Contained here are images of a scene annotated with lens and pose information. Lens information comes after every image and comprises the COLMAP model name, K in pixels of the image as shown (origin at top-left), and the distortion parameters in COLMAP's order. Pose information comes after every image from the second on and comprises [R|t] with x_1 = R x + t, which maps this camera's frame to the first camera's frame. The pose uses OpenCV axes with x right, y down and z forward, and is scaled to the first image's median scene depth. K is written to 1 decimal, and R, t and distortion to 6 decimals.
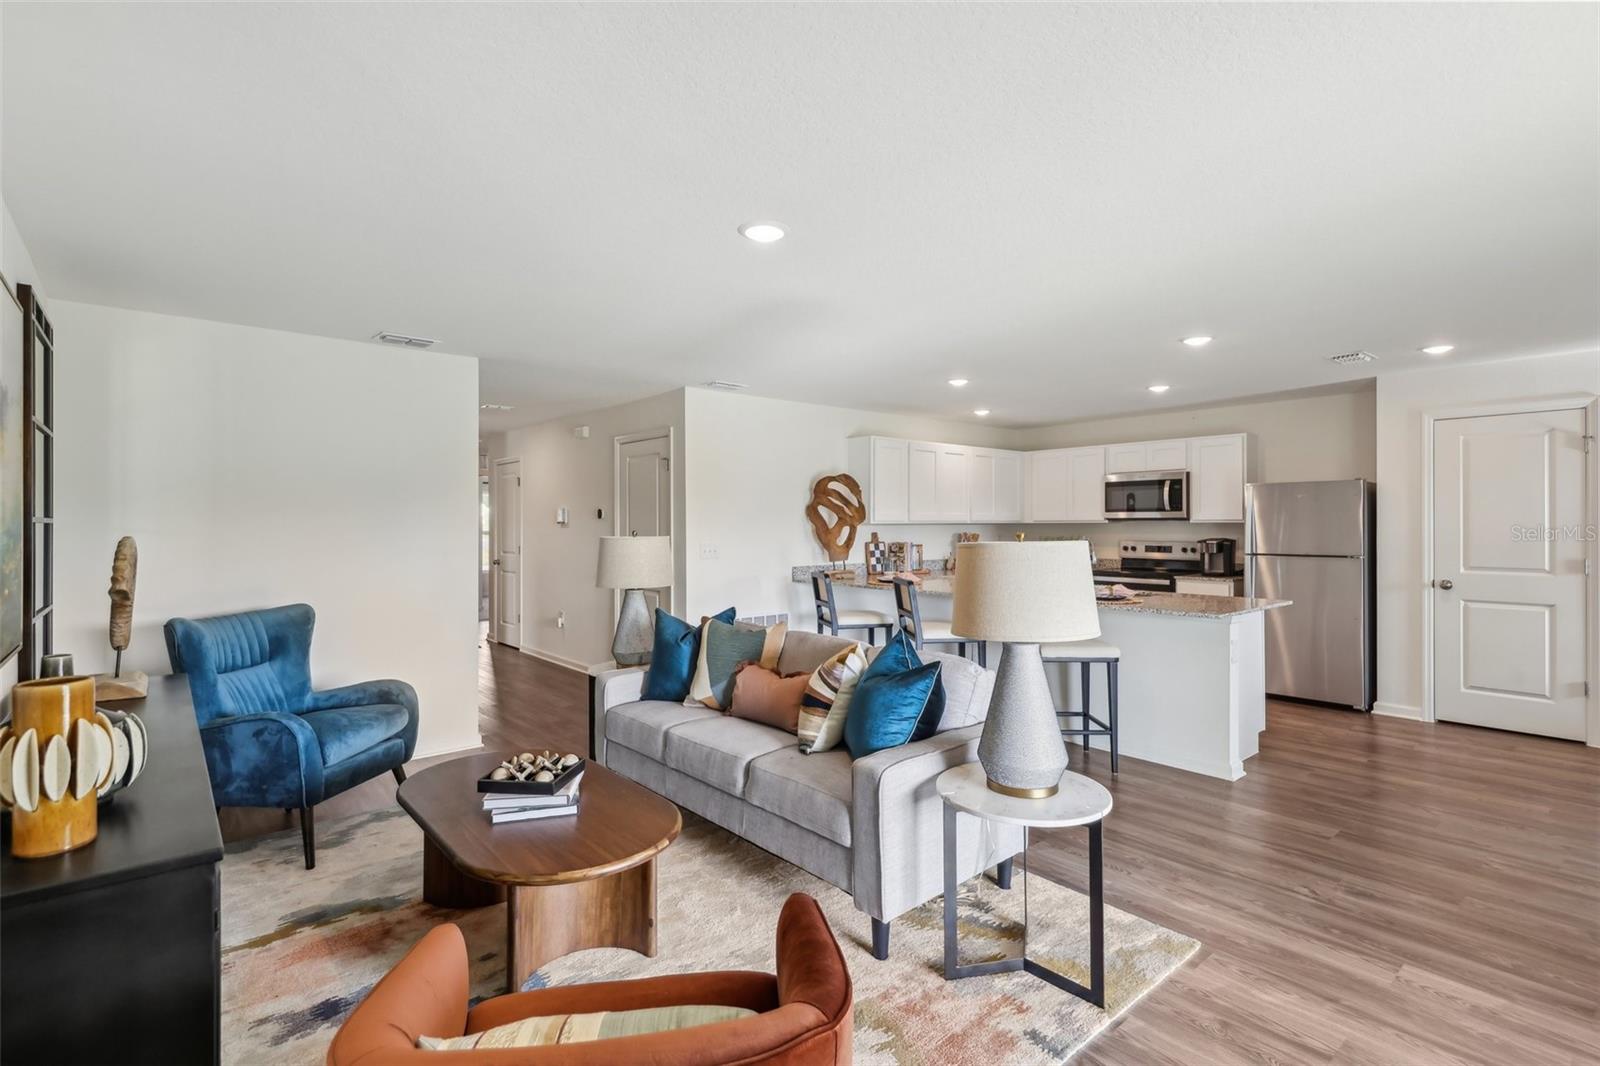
lens RADIAL K [[753.0, 0, 788.2], [0, 753.0, 525.2], [0, 0, 1]] dist [0.009685, -0.004708]
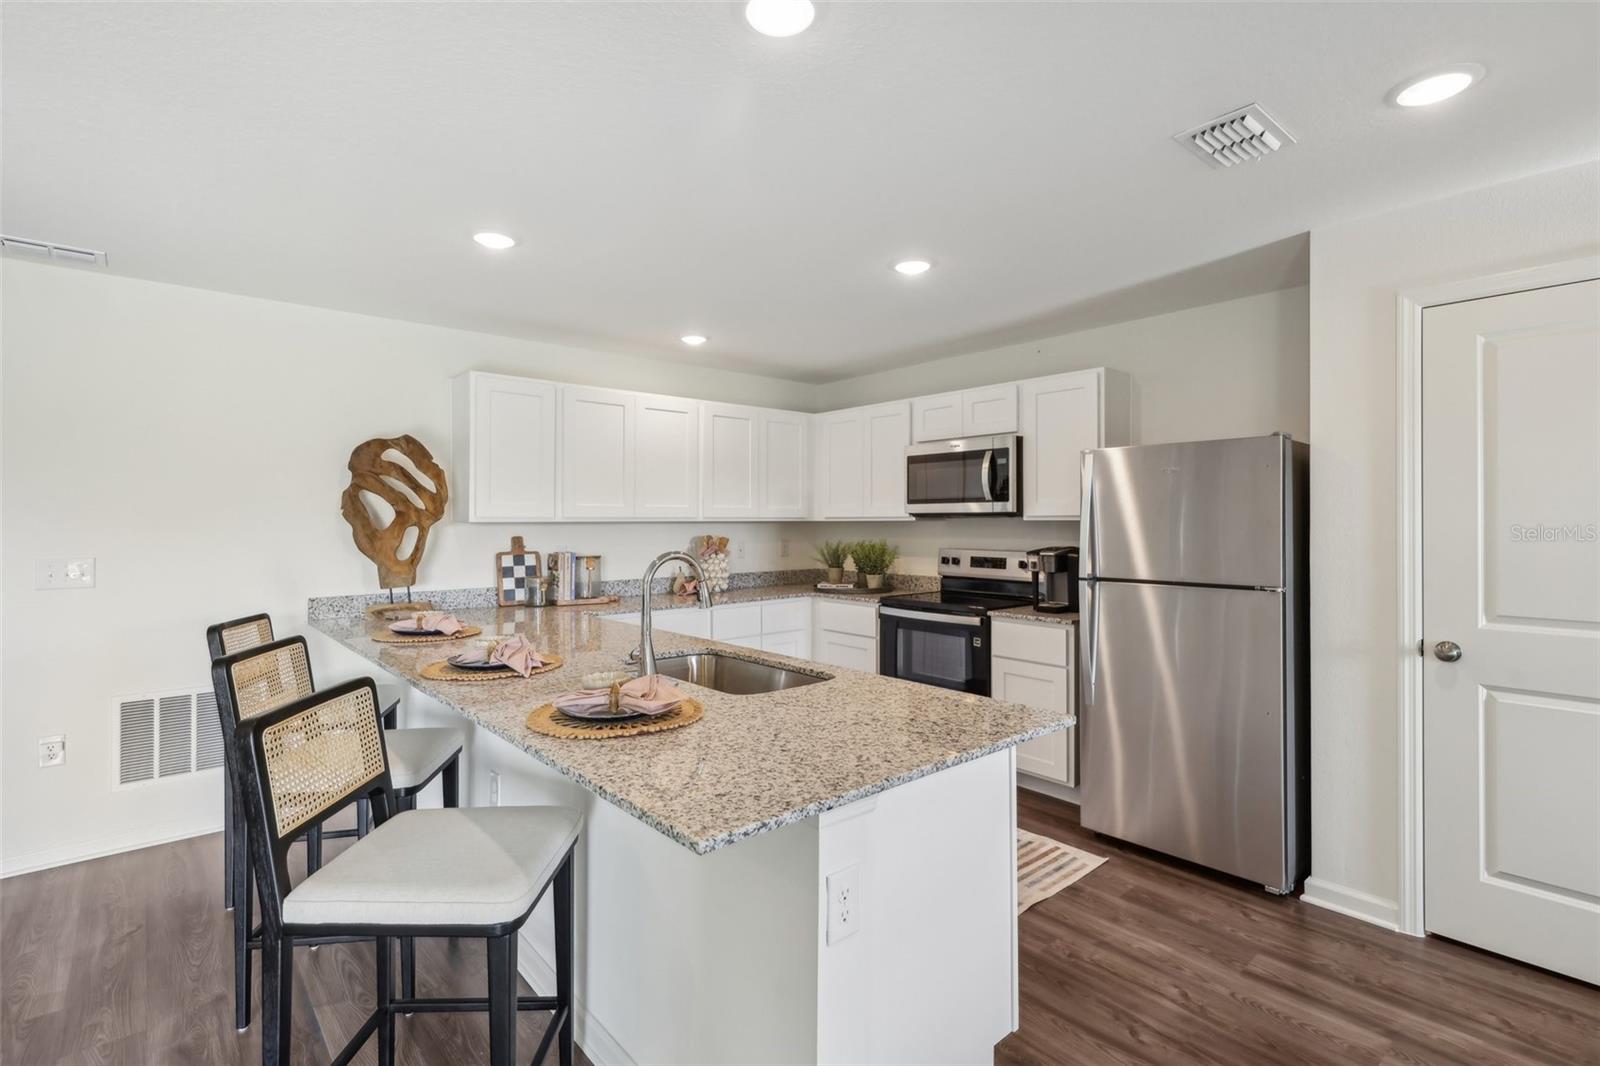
lens RADIAL K [[753.0, 0, 795.0], [0, 753.0, 520.9], [0, 0, 1]] dist [0.009685, -0.004708]
pose [[0.999881, -0.000069, 0.015407, 0.354916], [0.000094, 0.999999, -0.001589, -0.002195], [-0.015407, 0.001590, 0.999880, 0.416656]]
